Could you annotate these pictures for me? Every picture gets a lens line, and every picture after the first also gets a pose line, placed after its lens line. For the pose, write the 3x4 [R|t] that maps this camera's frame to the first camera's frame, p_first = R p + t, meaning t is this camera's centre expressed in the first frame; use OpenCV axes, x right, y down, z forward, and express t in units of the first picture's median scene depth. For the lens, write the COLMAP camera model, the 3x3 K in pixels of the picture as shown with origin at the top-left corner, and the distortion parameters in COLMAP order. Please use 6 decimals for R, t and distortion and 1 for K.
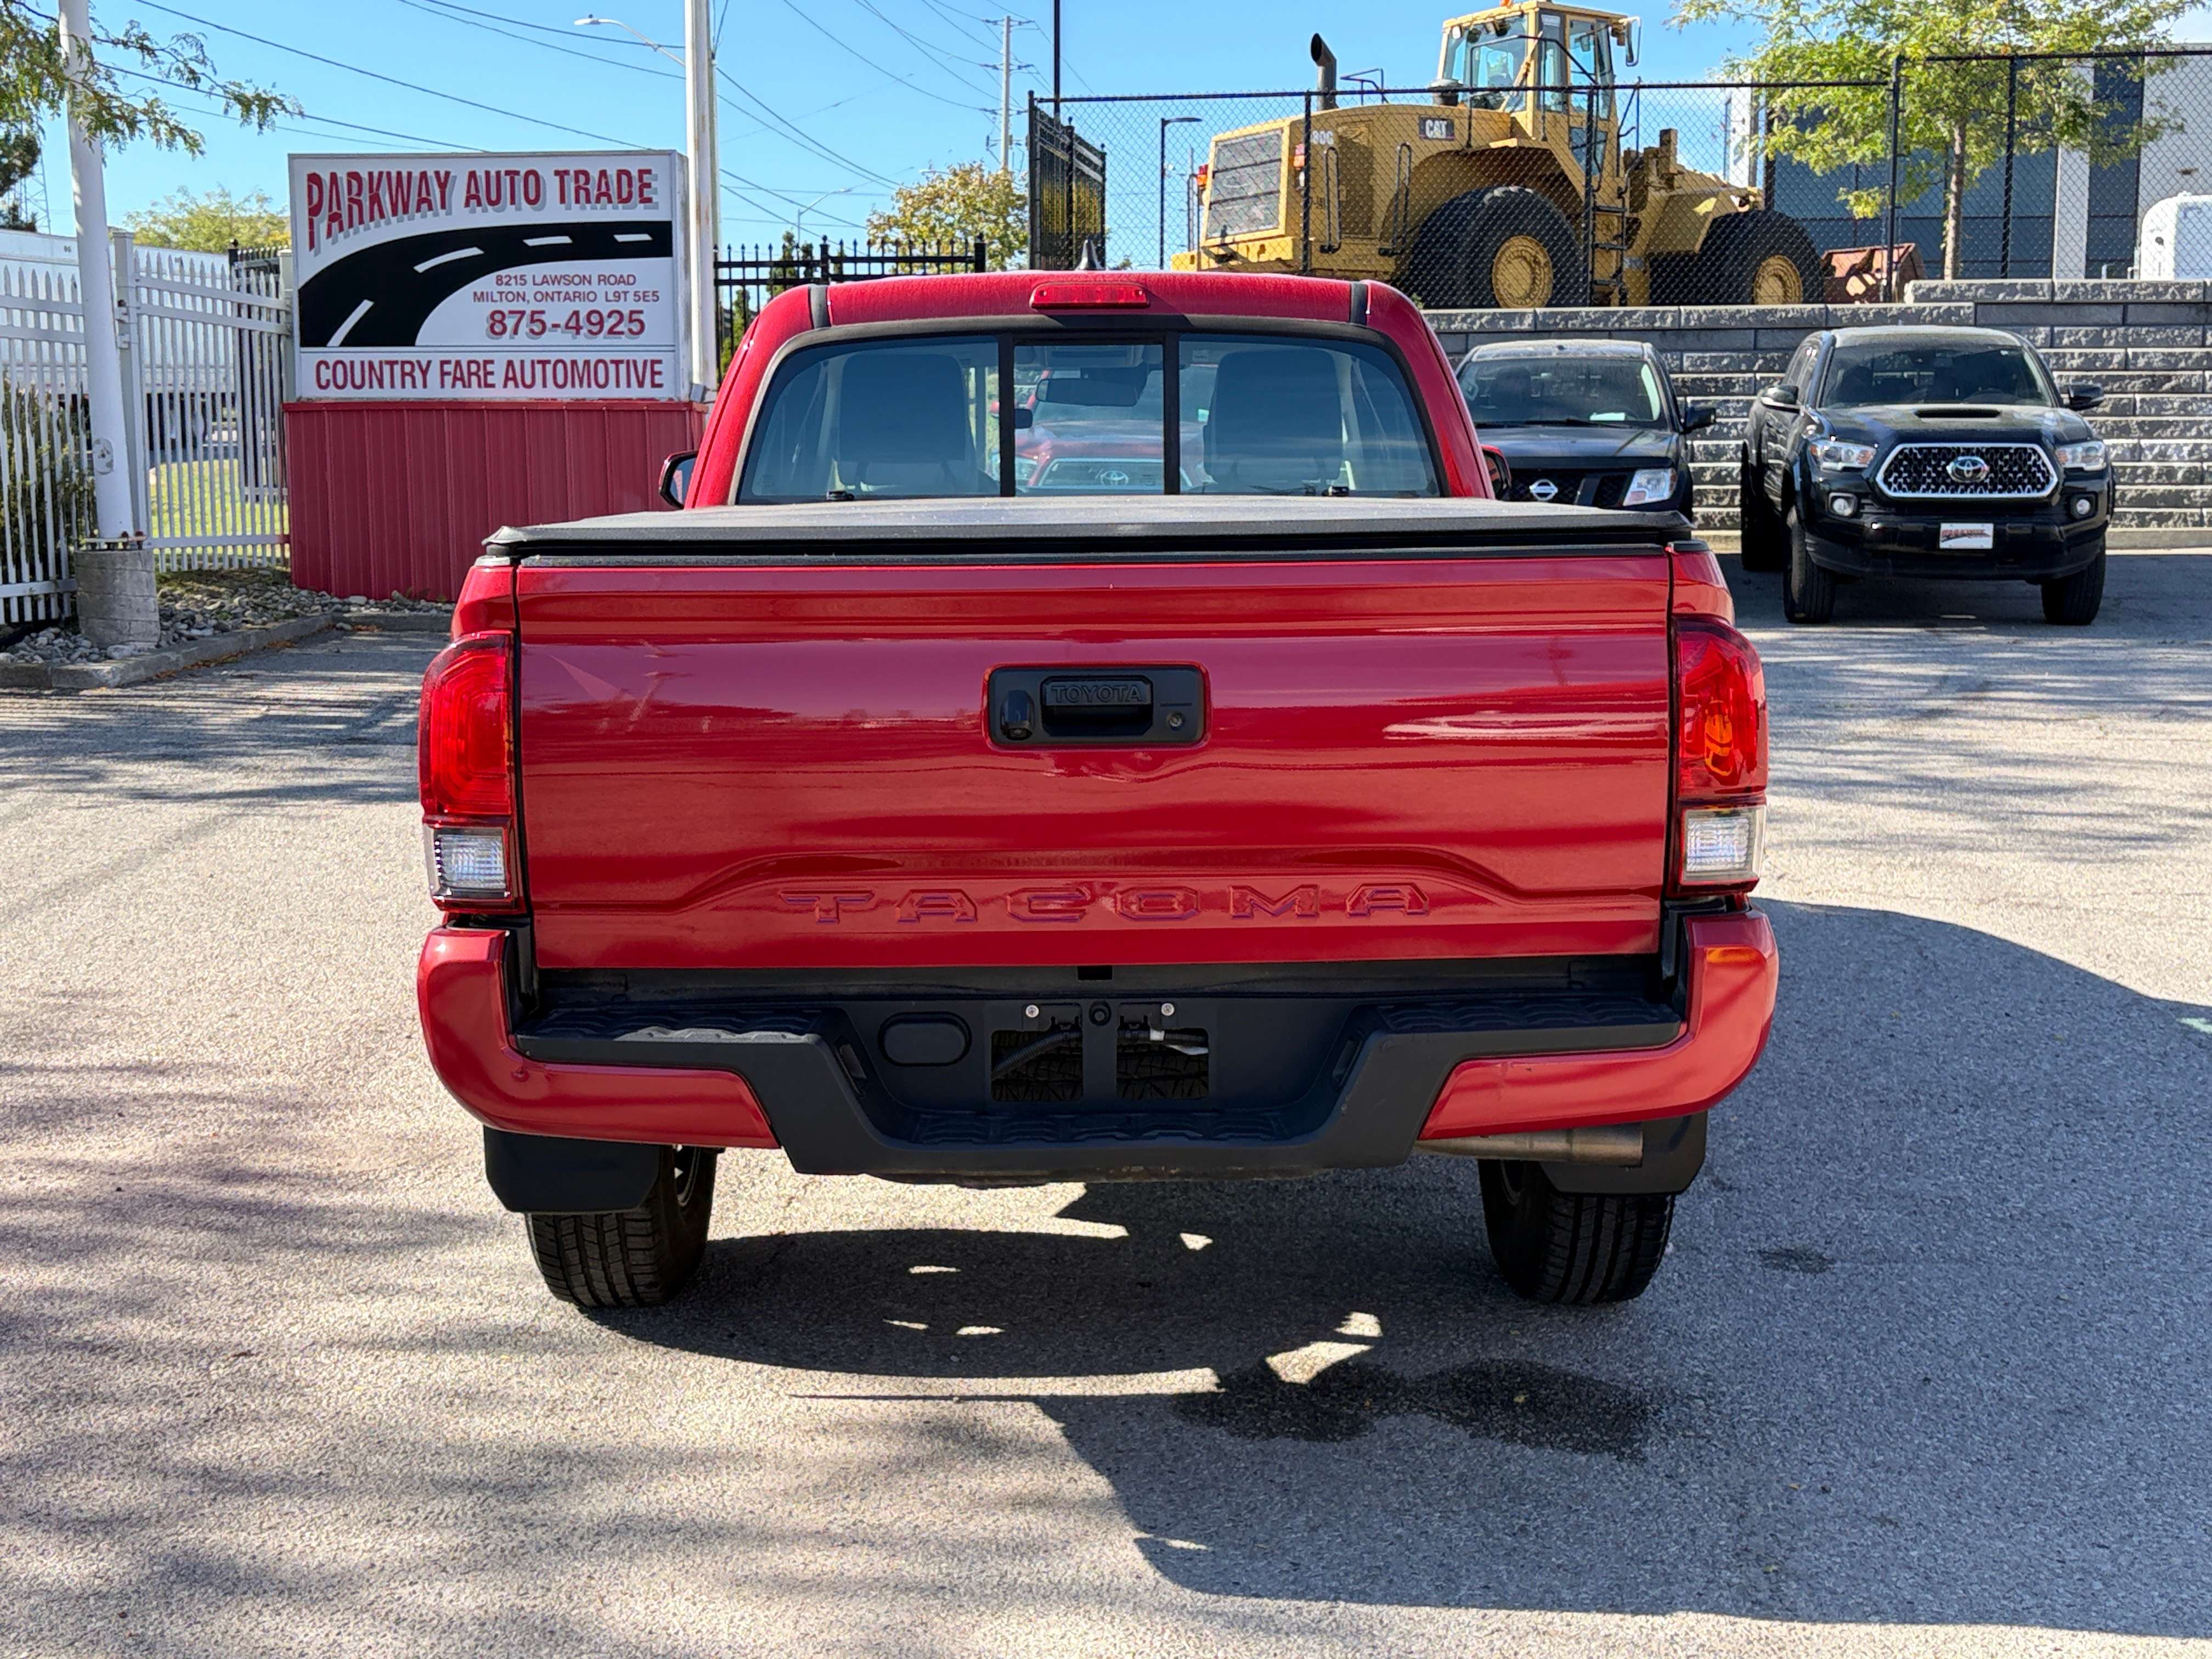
lens RADIAL K [[2637.2, 0, 1118.7], [0, 2637.2, 842.5], [0, 0, 1]] dist [0.018741, 0.000000]
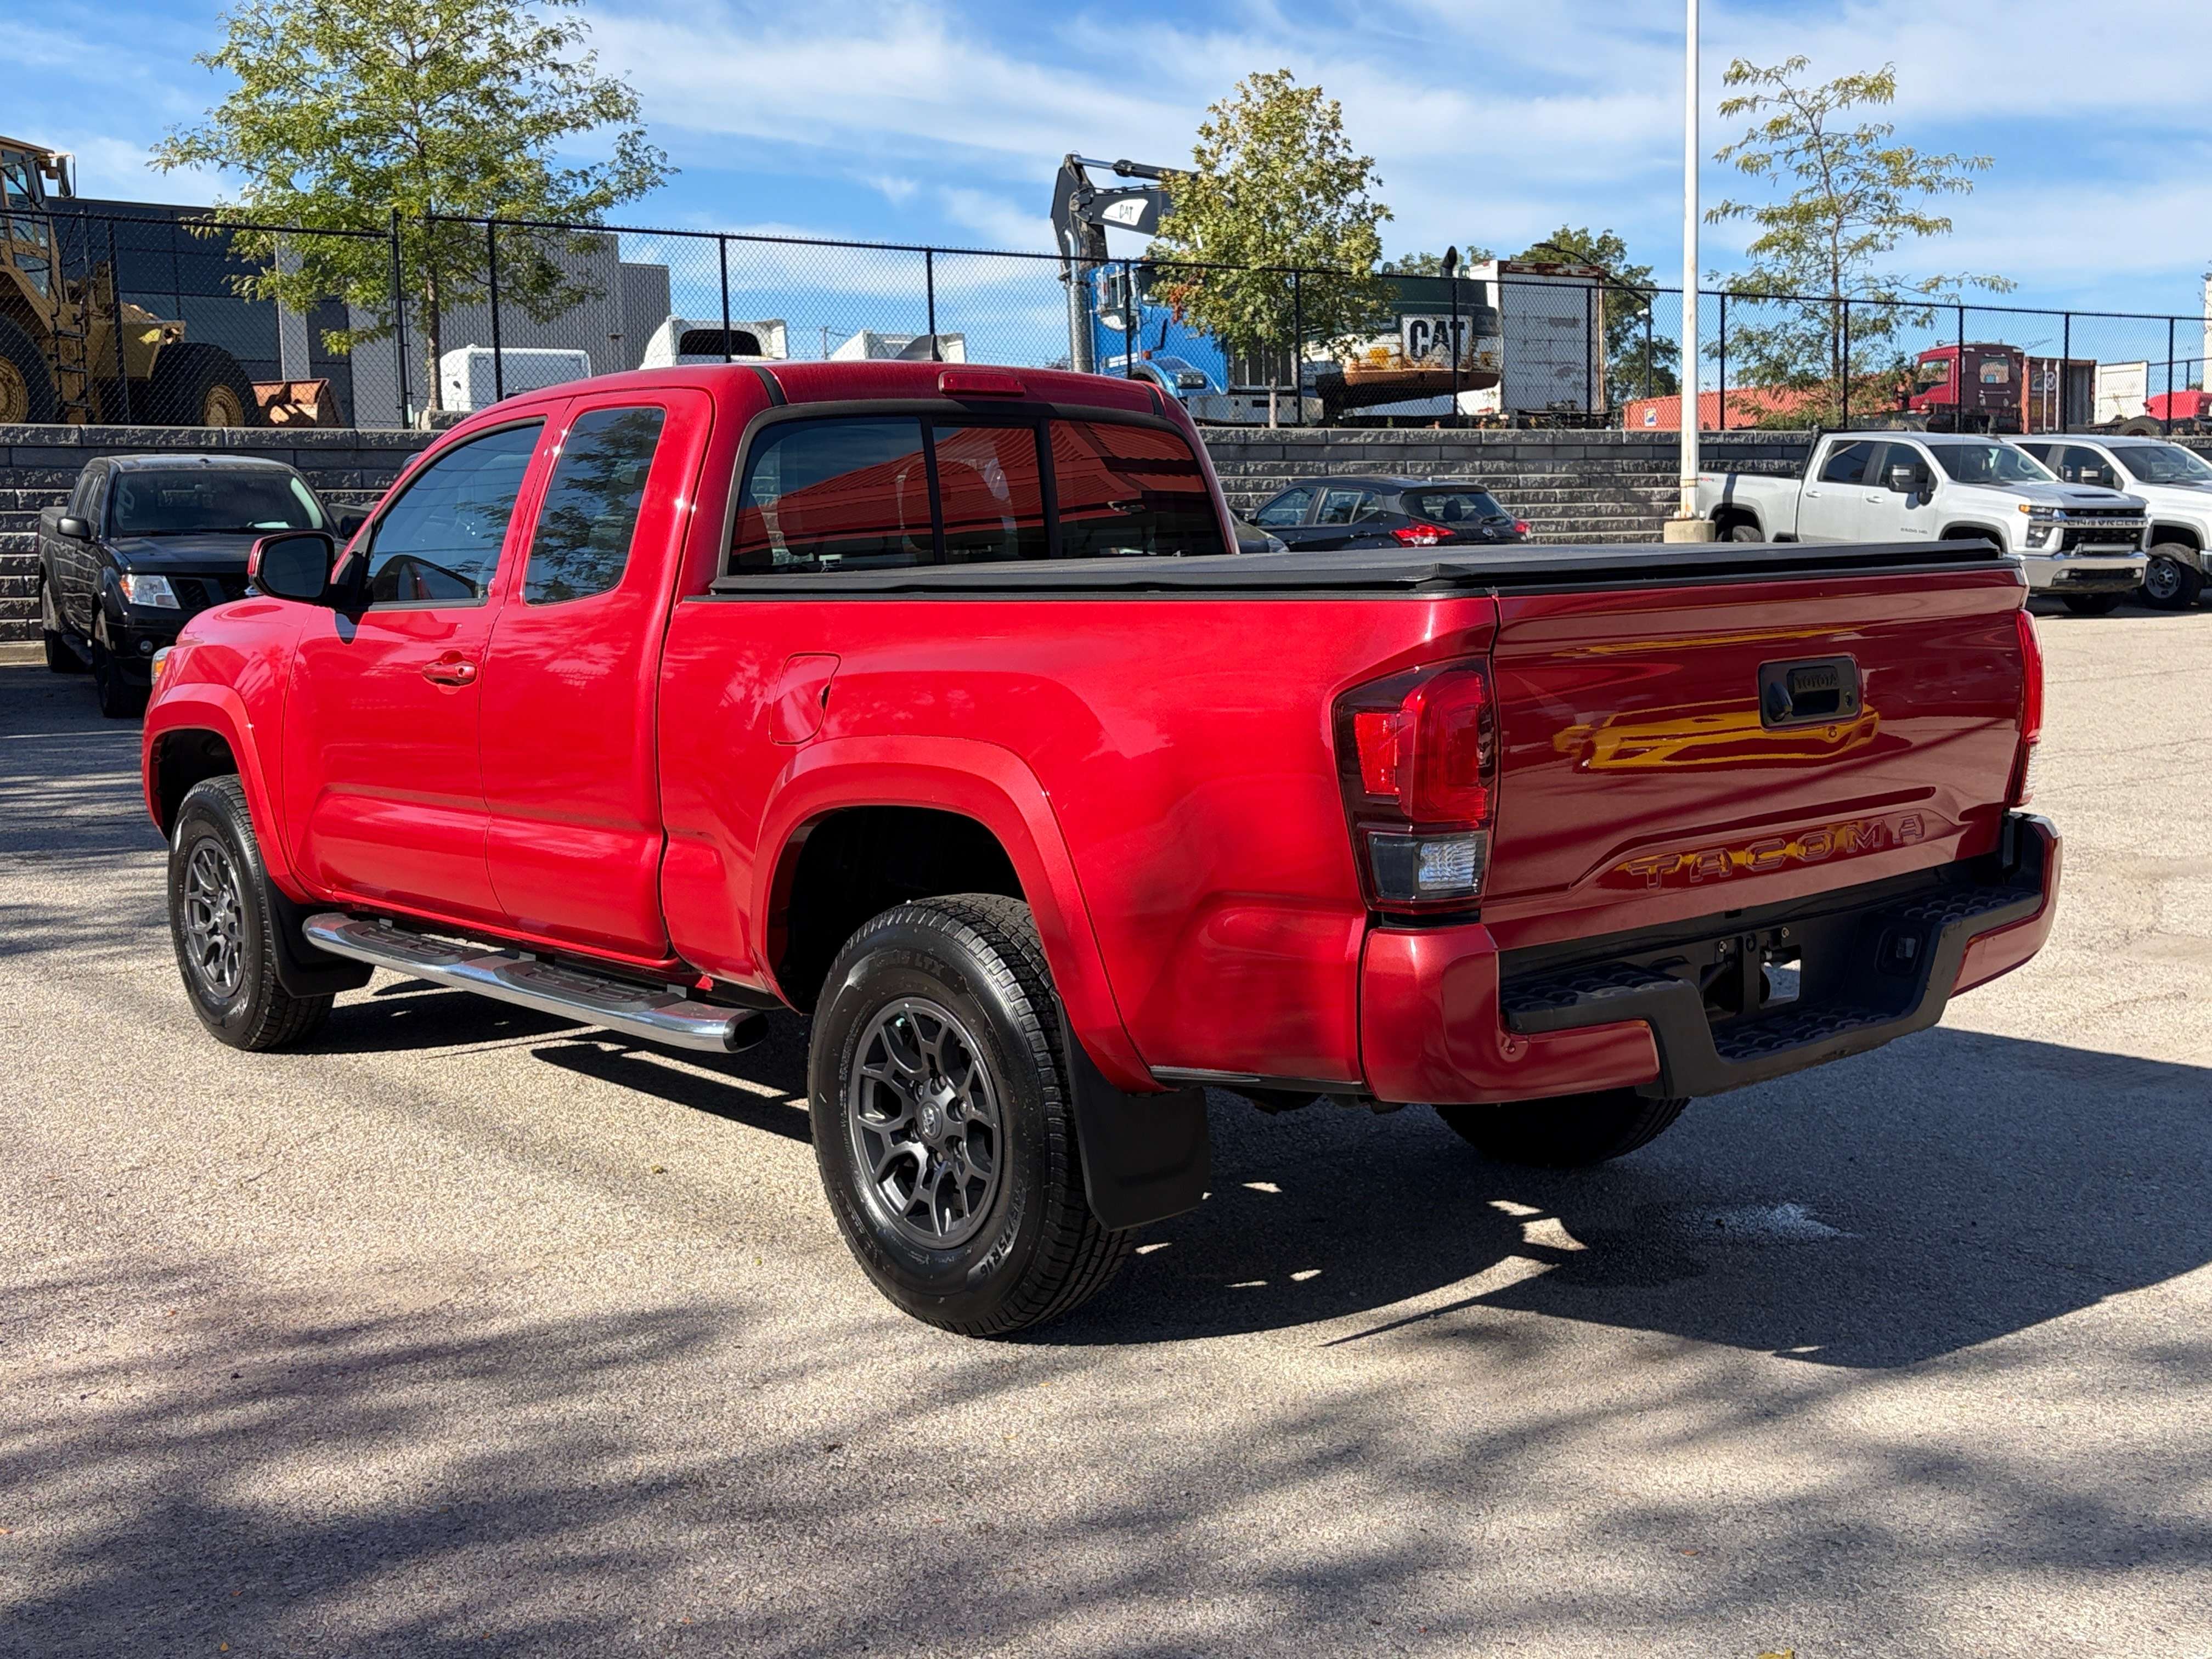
lens RADIAL K [[2358.1, 0, 1100.3], [0, 2358.1, 814.4], [0, 0, 1]] dist [0.010309, 0.000000]
pose [[0.762152, -0.082056, 0.642177, -0.742796], [0.110198, 0.993902, -0.003787, -0.019152], [-0.637951, 0.073653, 0.766547, 0.250798]]
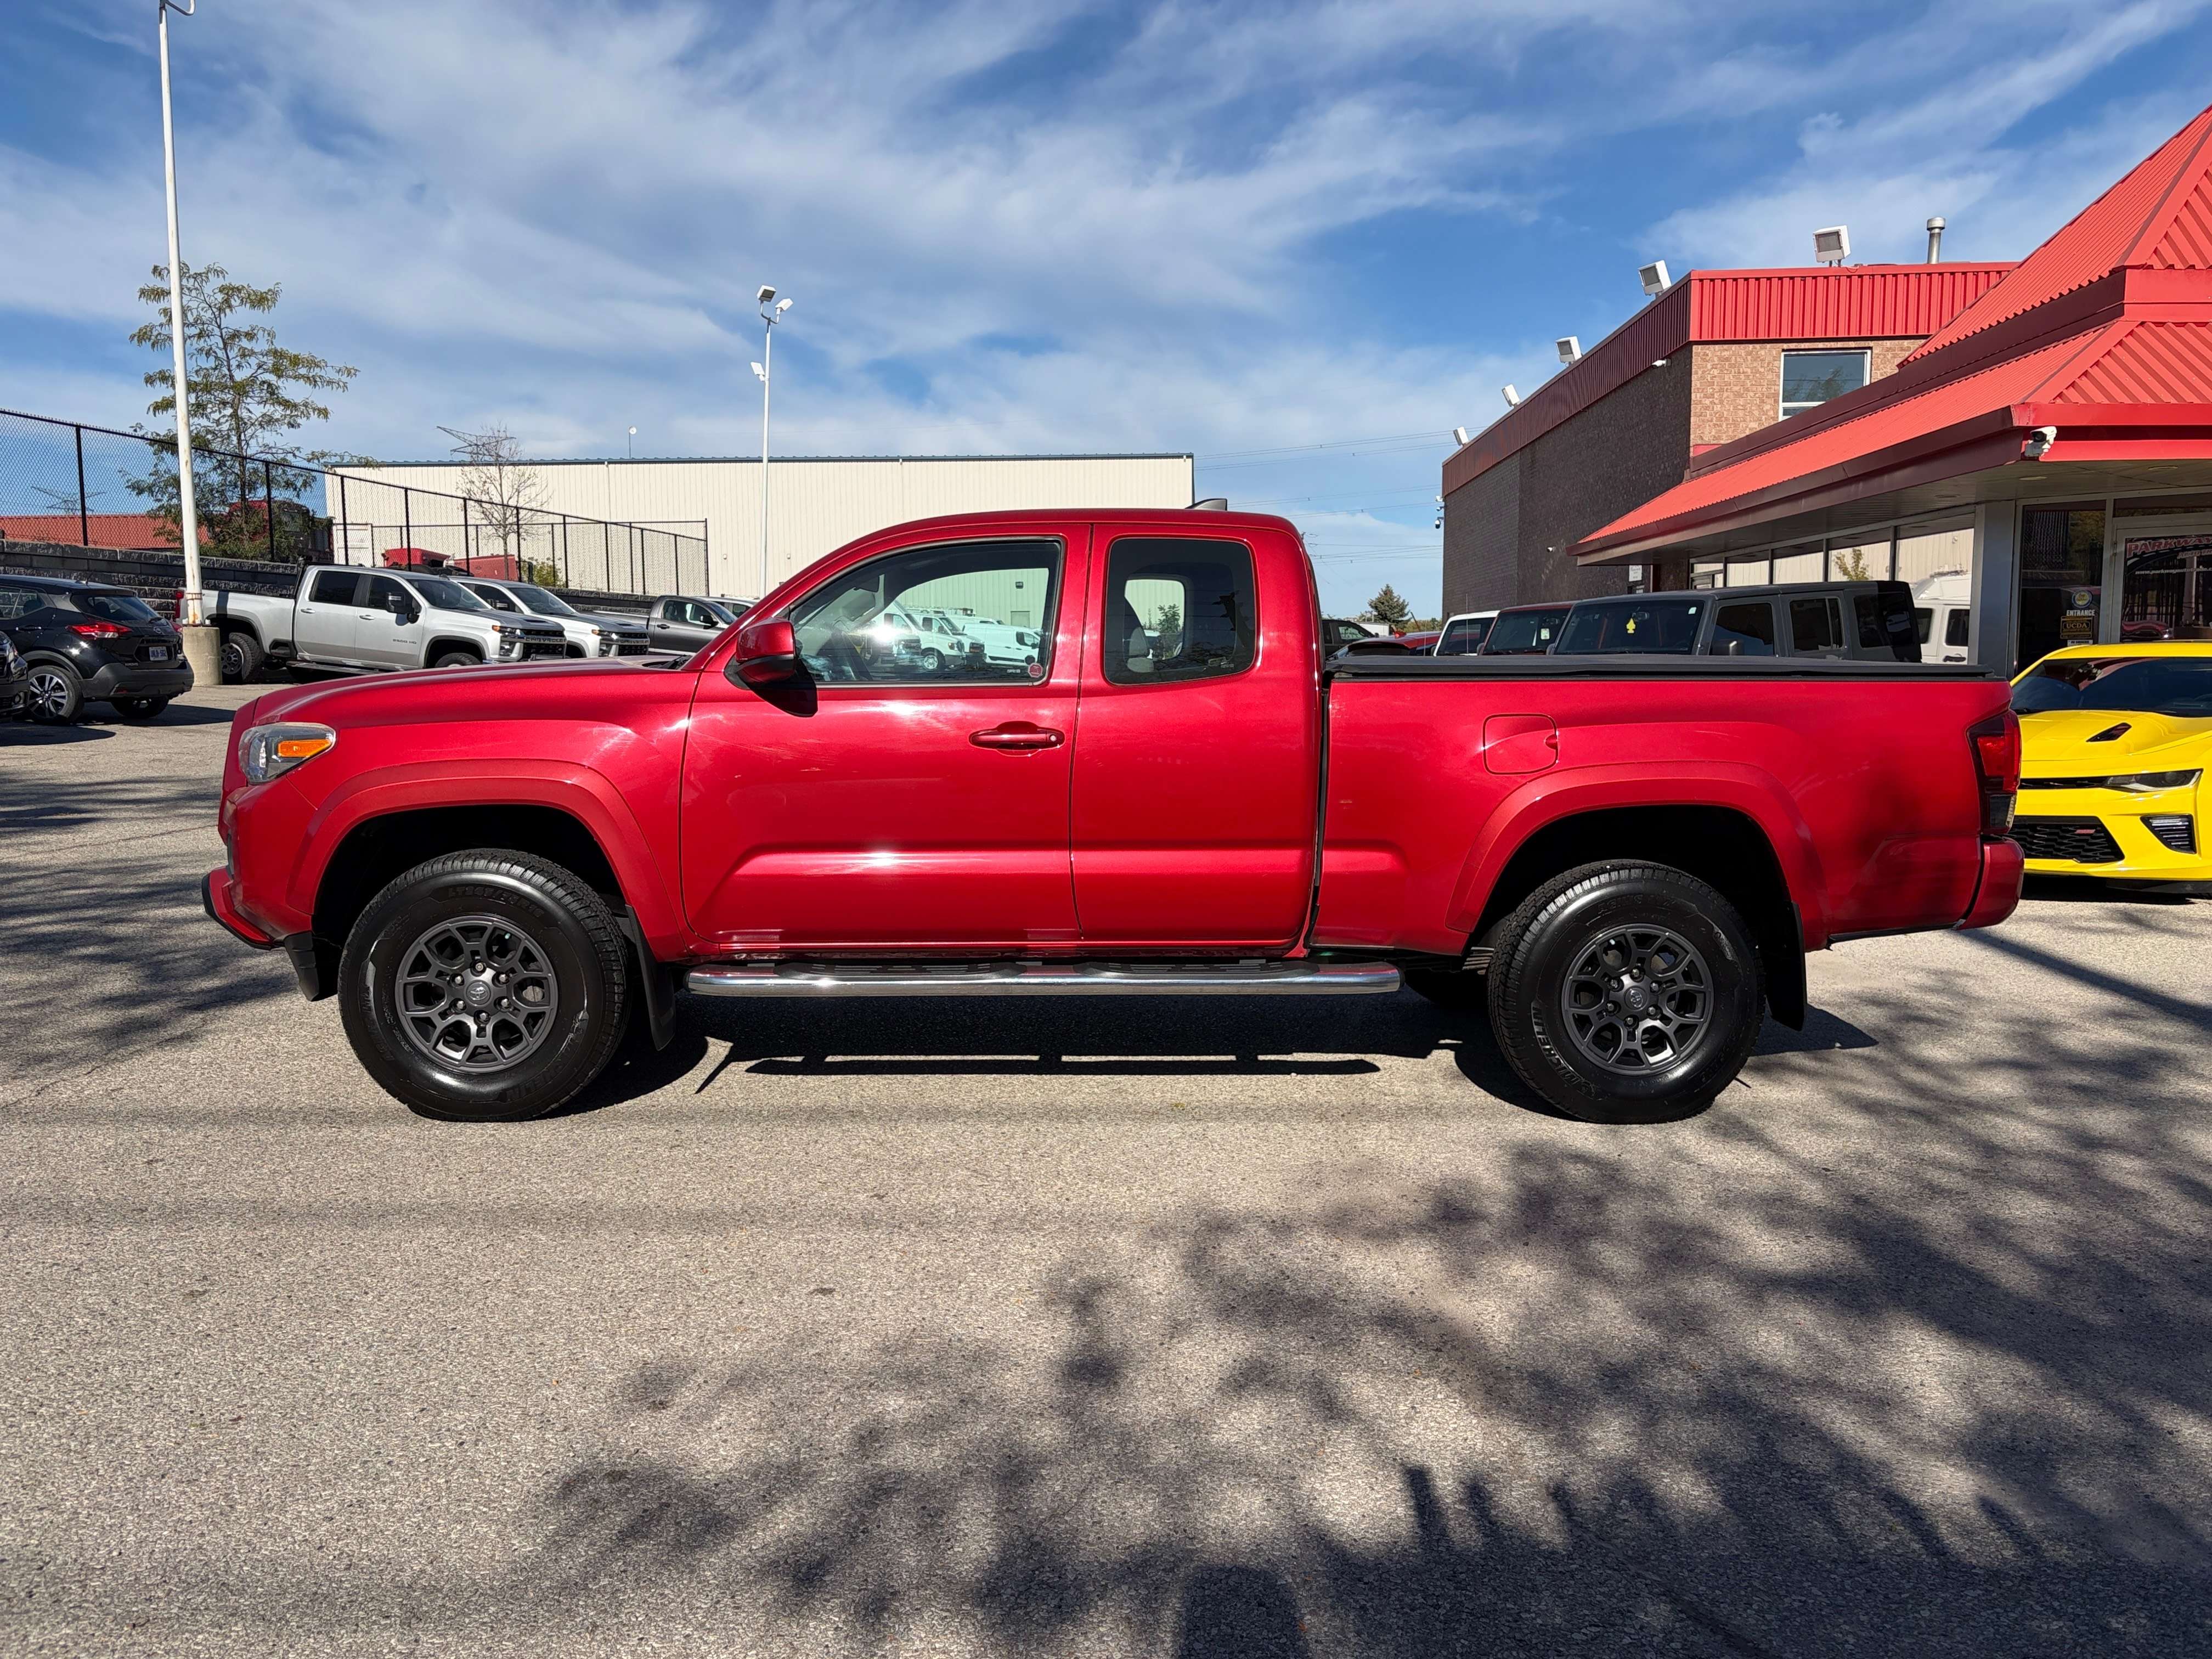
lens RADIAL K [[1690.6, 0, 1114.4], [0, 1690.6, 823.0], [0, 0, 1]] dist [0.022852, 0.013493]
pose [[-0.035158, -0.096626, 0.994700, -1.280115], [0.136846, 0.985474, 0.100567, -0.178845], [-0.989968, 0.139656, -0.021424, 1.351514]]
